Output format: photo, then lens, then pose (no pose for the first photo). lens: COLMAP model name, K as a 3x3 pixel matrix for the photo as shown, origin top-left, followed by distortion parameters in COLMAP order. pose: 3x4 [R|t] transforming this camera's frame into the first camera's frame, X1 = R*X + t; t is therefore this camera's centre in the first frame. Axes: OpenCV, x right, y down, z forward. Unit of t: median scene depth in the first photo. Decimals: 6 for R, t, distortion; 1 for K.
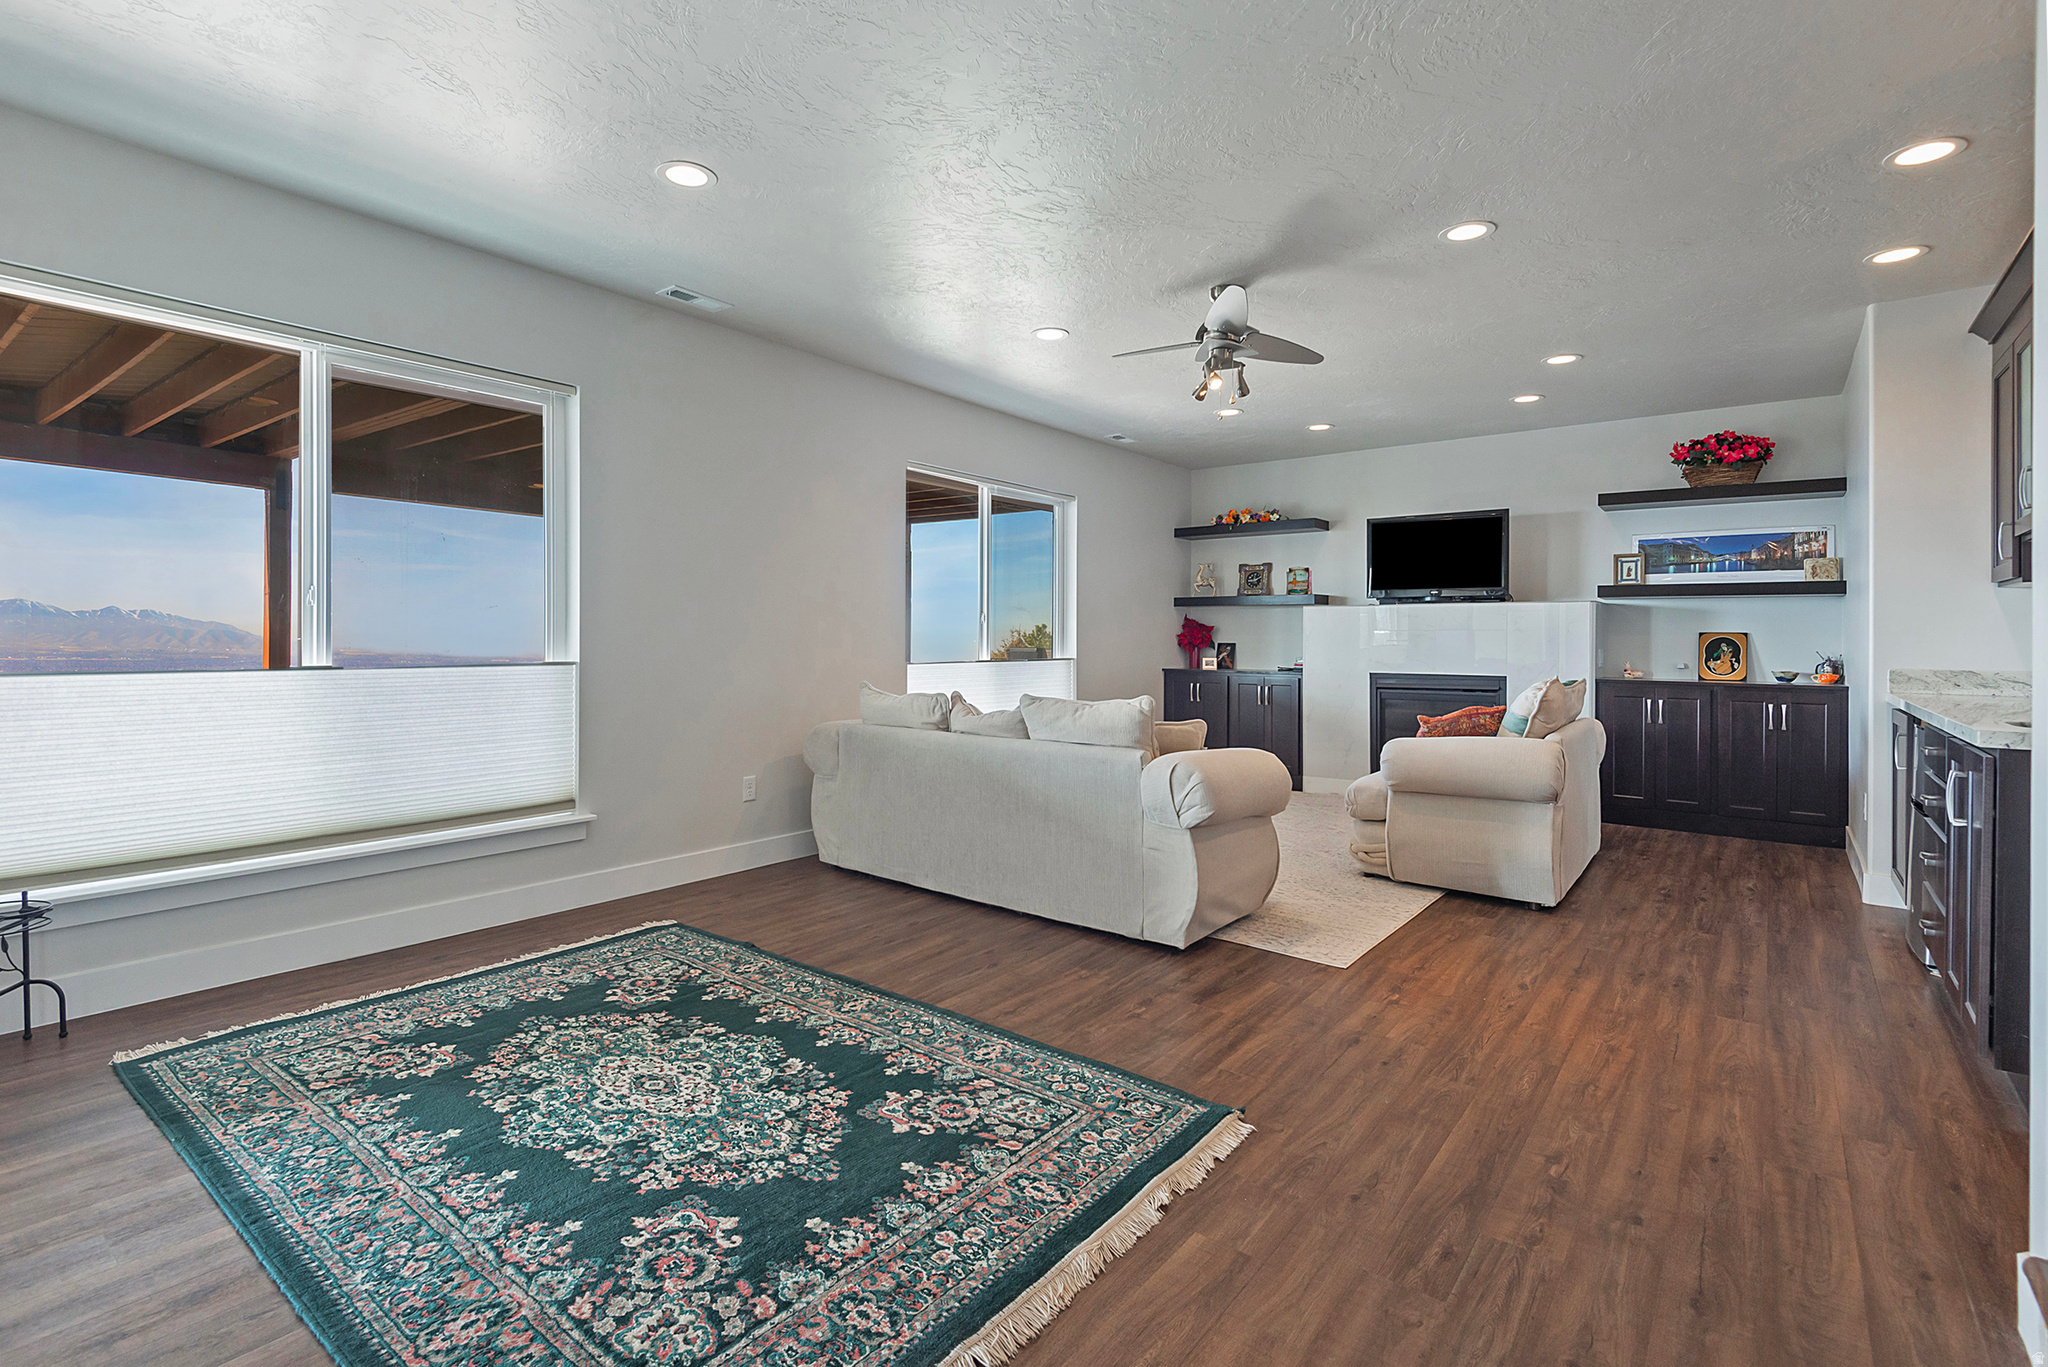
lens RADIAL K [[949.6, 0, 988.9], [0, 949.6, 648.0], [0, 0, 1]] dist [0.046654, -0.030023]
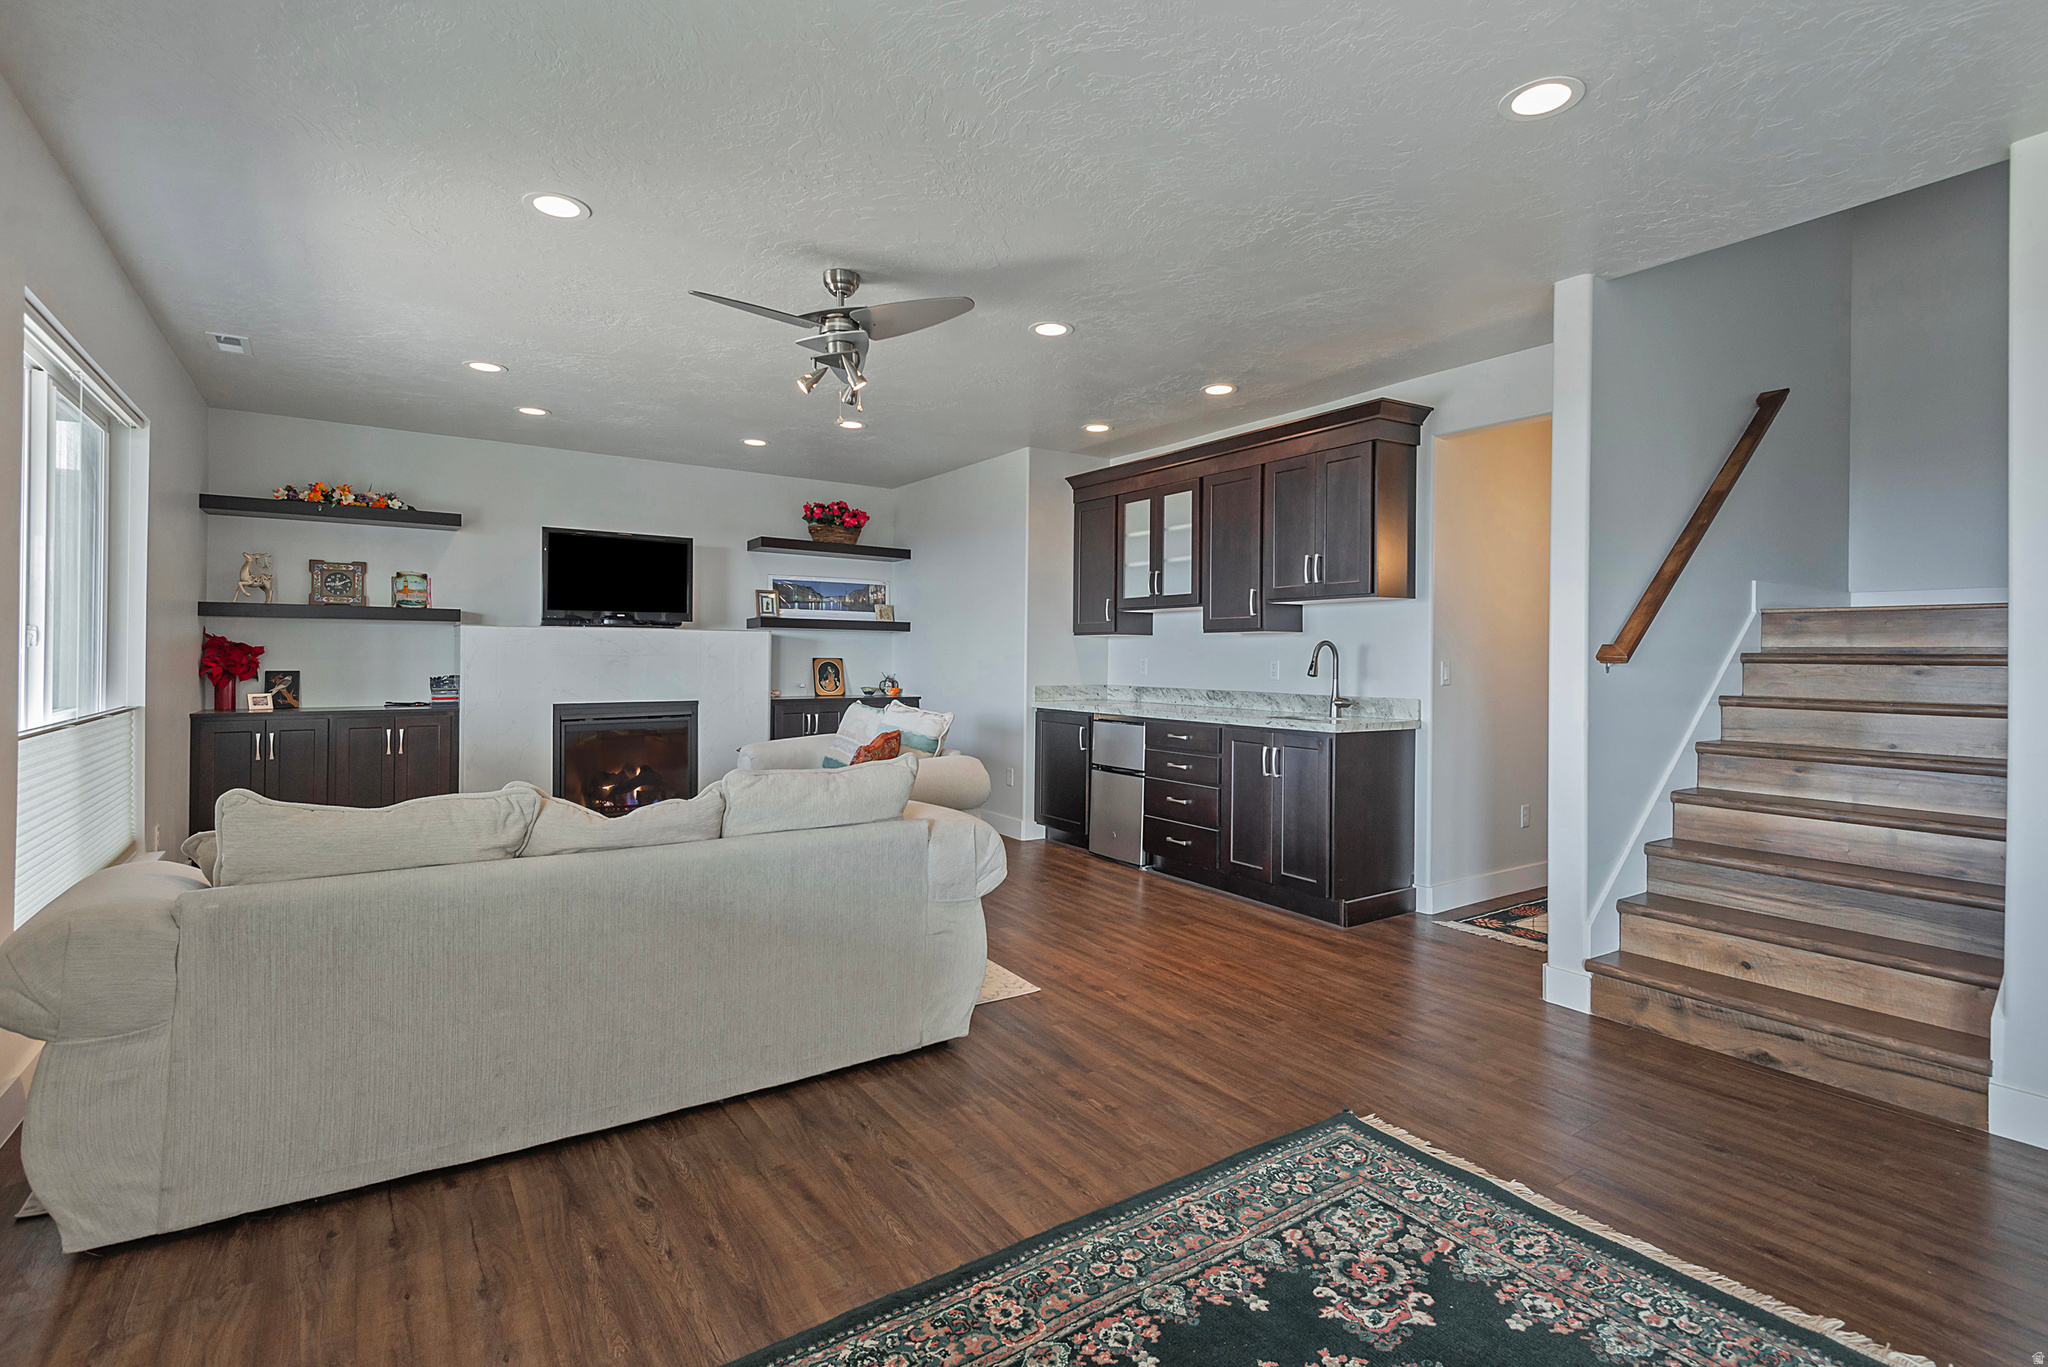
lens RADIAL K [[949.6, 0, 988.9], [0, 949.6, 648.0], [0, 0, 1]] dist [0.046654, -0.030023]
pose [[0.298251, 0.001870, 0.954486, -0.569743], [0.005624, 0.999977, -0.003716, -0.035290], [-0.954471, 0.006476, 0.298234, 0.643763]]
